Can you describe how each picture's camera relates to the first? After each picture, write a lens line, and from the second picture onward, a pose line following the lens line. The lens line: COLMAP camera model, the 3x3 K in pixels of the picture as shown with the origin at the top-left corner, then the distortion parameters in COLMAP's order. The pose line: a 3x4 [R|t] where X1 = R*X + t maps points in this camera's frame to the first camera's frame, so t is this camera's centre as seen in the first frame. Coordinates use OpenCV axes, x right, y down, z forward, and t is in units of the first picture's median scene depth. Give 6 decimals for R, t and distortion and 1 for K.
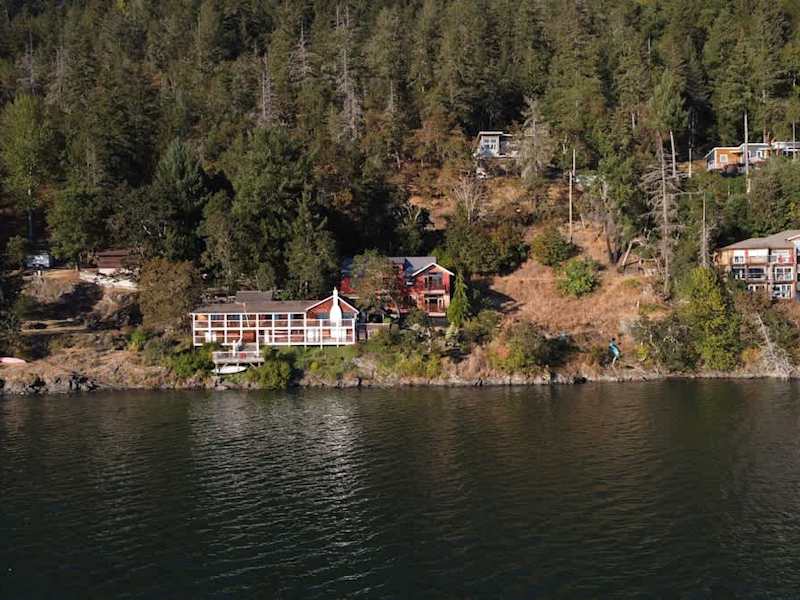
lens RADIAL K [[807.0, 0, 395.5], [0, 807.0, 302.8], [0, 0, 1]] dist [0.000985, 0.000000]
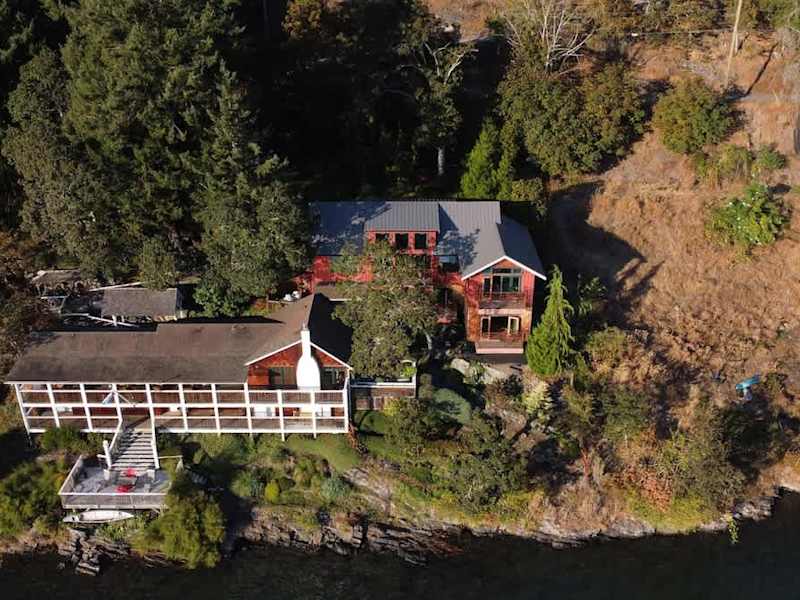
lens RADIAL K [[807.0, 0, 397.3], [0, 807.0, 303.7], [0, 0, 1]] dist [0.000985, 0.000000]
pose [[0.998604, -0.018927, 0.049315, -0.041125], [-0.005204, 0.893805, 0.448427, -0.234477], [-0.052565, -0.448057, 0.892458, 0.548564]]
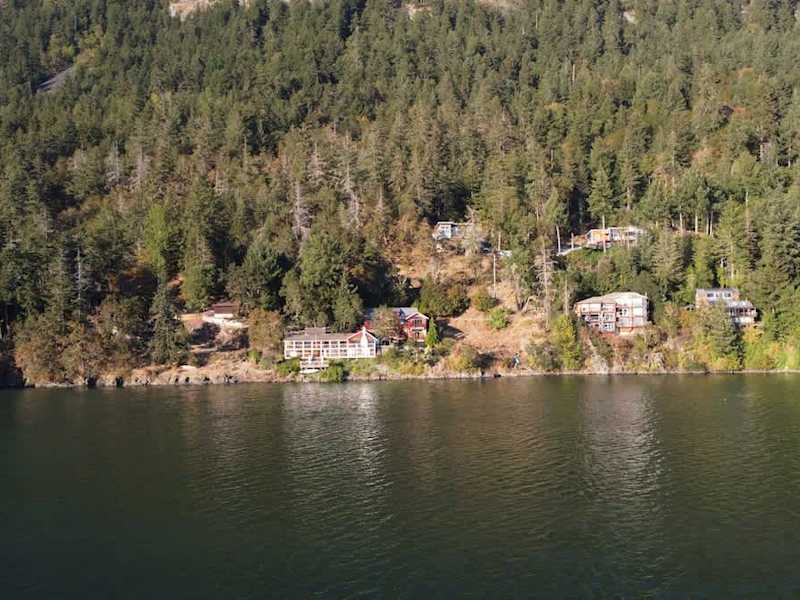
lens RADIAL K [[807.0, 0, 400.9], [0, 807.0, 300.8], [0, 0, 1]] dist [0.000985, 0.000000]
pose [[0.997240, -0.000765, 0.074237, -0.120820], [0.003234, 0.999445, -0.033150, -0.014752], [-0.074170, 0.033299, 0.996690, -0.777948]]
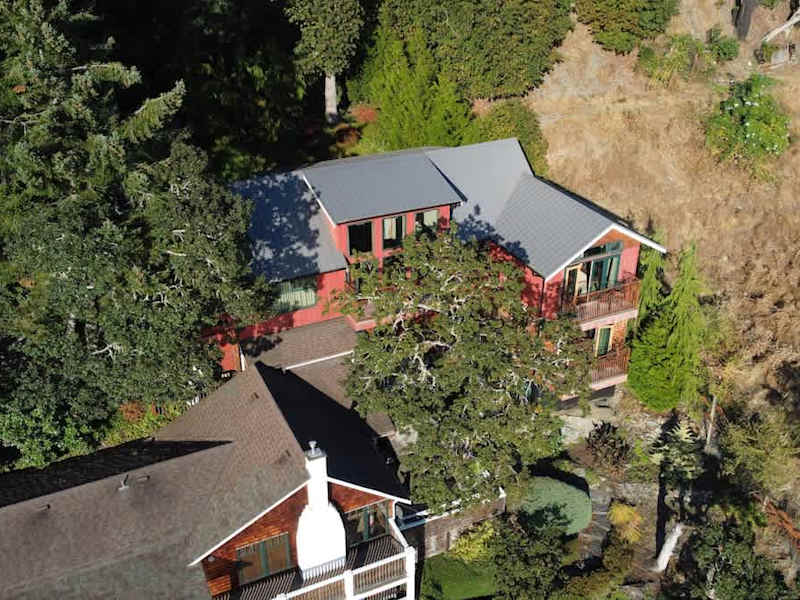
lens RADIAL K [[807.0, 0, 395.9], [0, 807.0, 299.3], [0, 0, 1]] dist [0.000985, 0.000000]
pose [[0.878318, -0.223371, 0.422686, -0.132887], [-0.005234, 0.879592, 0.475700, -0.151797], [-0.478049, -0.420028, 0.771392, 0.798886]]
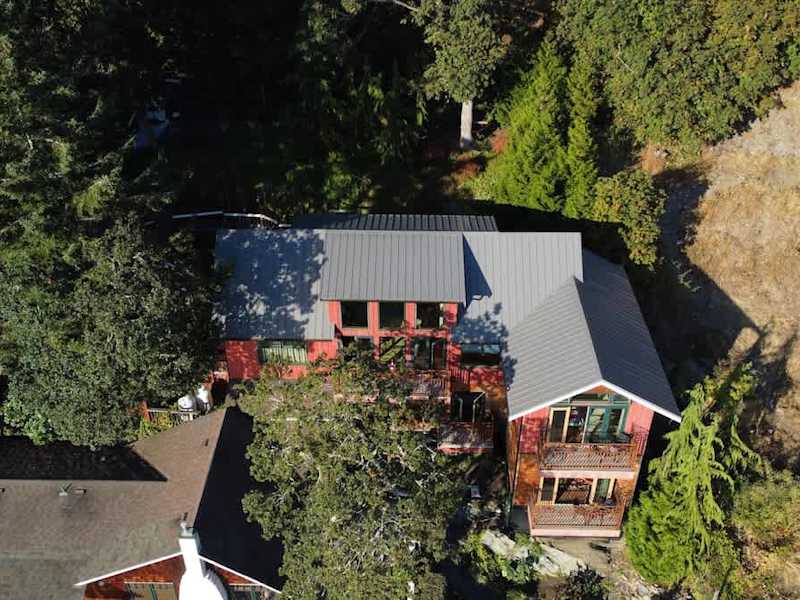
lens RADIAL K [[807.0, 0, 396.4], [0, 807.0, 302.0], [0, 0, 1]] dist [0.000985, 0.000000]
pose [[0.999308, -0.013542, 0.034639, -0.019873], [-0.008922, 0.816879, 0.576740, -0.197363], [-0.036106, -0.576650, 0.816193, 0.807296]]
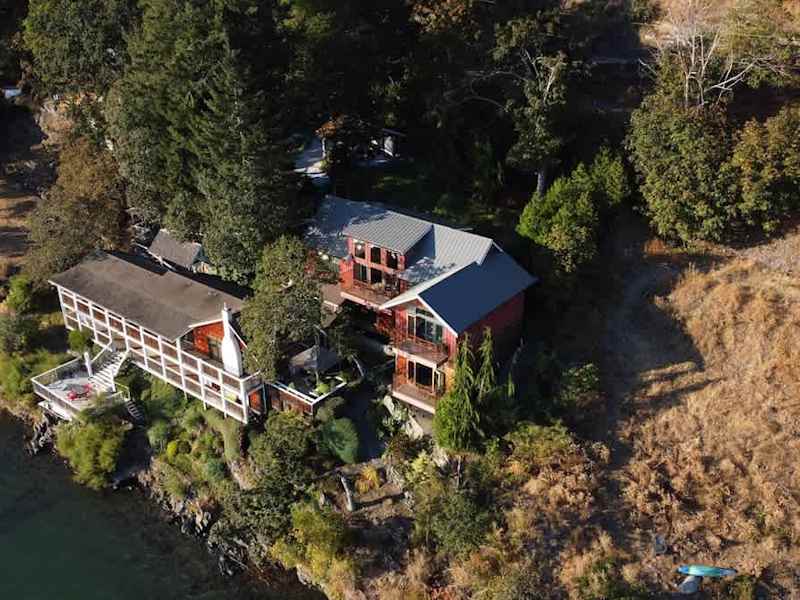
lens RADIAL K [[807.0, 0, 399.0], [0, 807.0, 304.6], [0, 0, 1]] dist [0.000985, 0.000000]
pose [[0.819383, 0.267591, -0.506958, 0.244530], [-0.010067, 0.890944, 0.454002, -0.228625], [0.573158, -0.366898, 0.732718, 0.673747]]
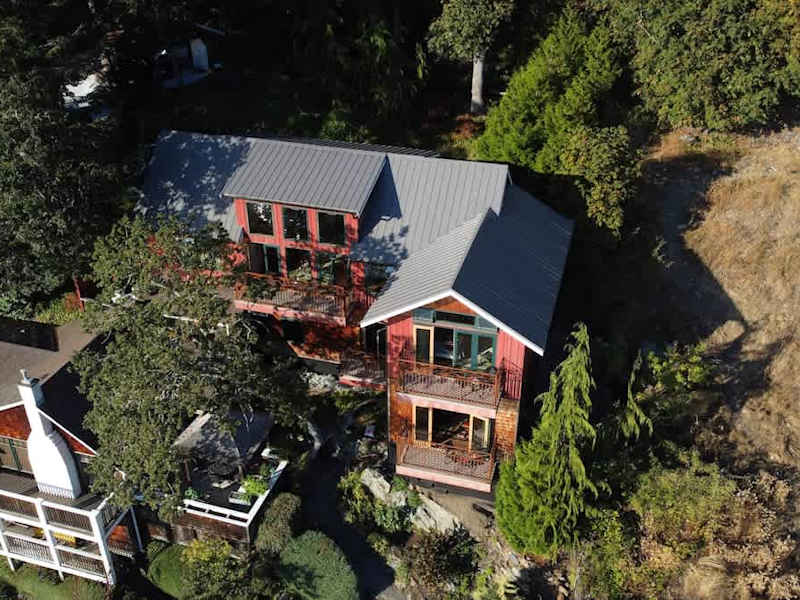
lens RADIAL K [[807.0, 0, 397.5], [0, 807.0, 300.7], [0, 0, 1]] dist [0.000985, 0.000000]
pose [[0.973565, 0.124971, -0.191187, 0.072020], [-0.009624, 0.858741, 0.512320, -0.153037], [0.228205, -0.496937, 0.837243, 0.799216]]
